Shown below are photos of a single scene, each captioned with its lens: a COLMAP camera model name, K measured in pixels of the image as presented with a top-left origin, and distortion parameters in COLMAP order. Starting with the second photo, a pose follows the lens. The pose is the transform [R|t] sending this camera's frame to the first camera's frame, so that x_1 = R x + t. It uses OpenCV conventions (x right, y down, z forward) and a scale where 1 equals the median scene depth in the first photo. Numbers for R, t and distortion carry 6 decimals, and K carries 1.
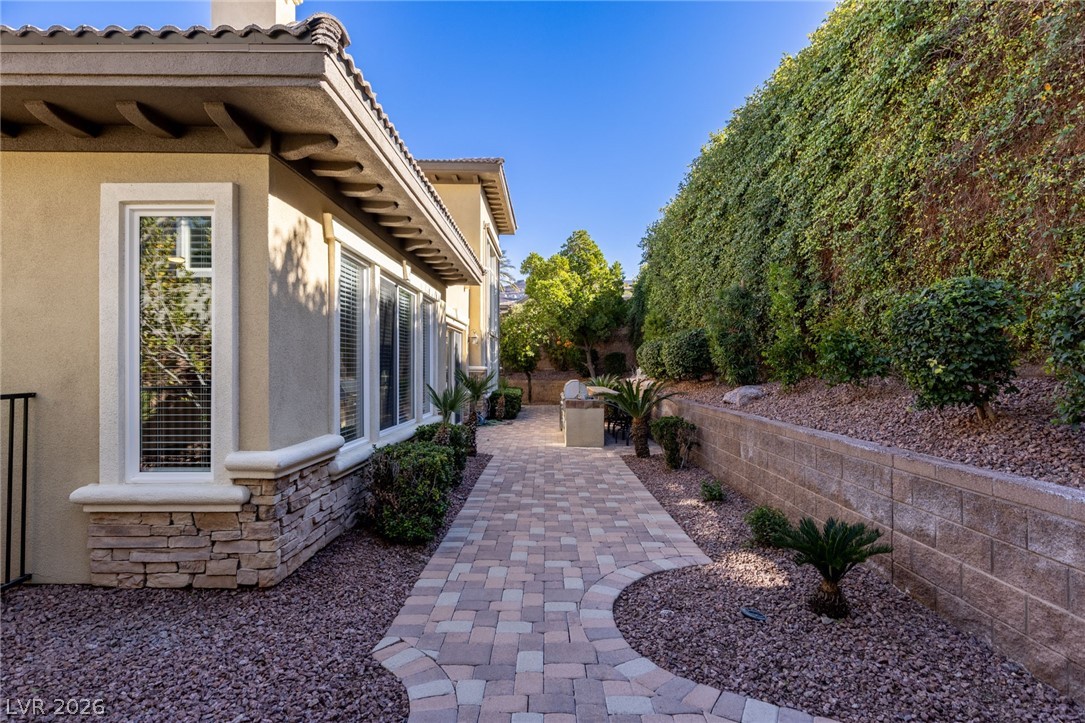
lens RADIAL K [[544.3, 0, 540.8], [0, 544.3, 380.0], [0, 0, 1]] dist [-0.004706, -0.000752]
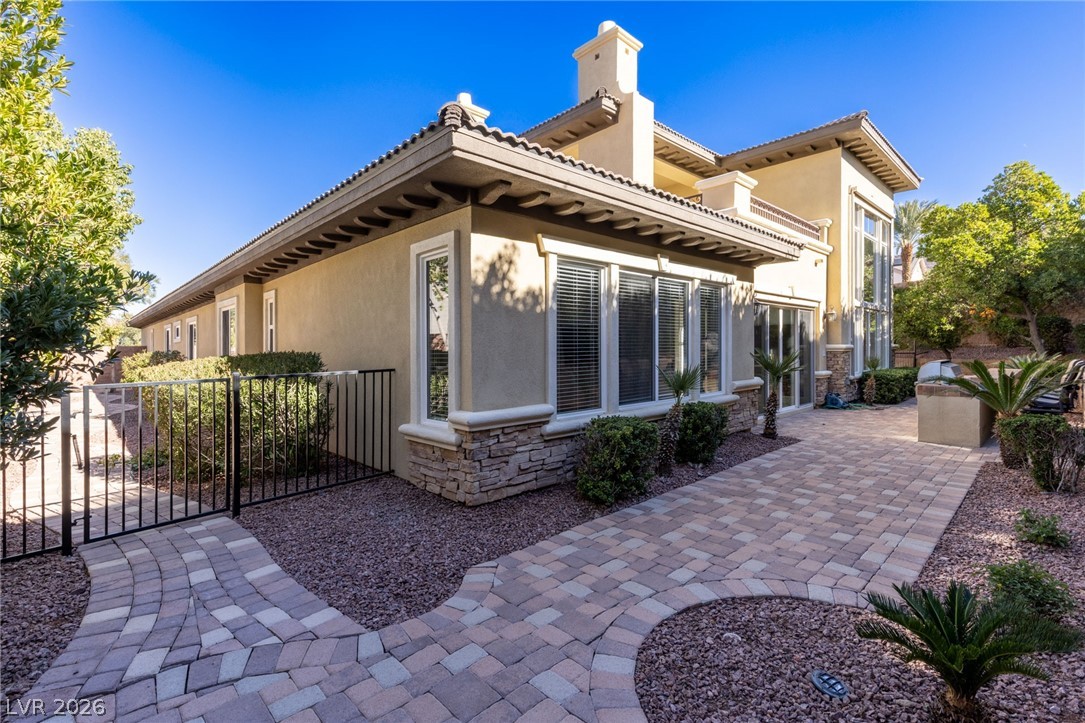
lens RADIAL K [[486.9, 0, 542.5], [0, 486.9, 361.5], [0, 0, 1]] dist [0.003263, -0.000461]
pose [[0.693563, 0.007155, -0.720360, 0.504942], [-0.000231, 0.999953, 0.009709, -0.014409], [0.720396, -0.006567, 0.693532, 0.218680]]
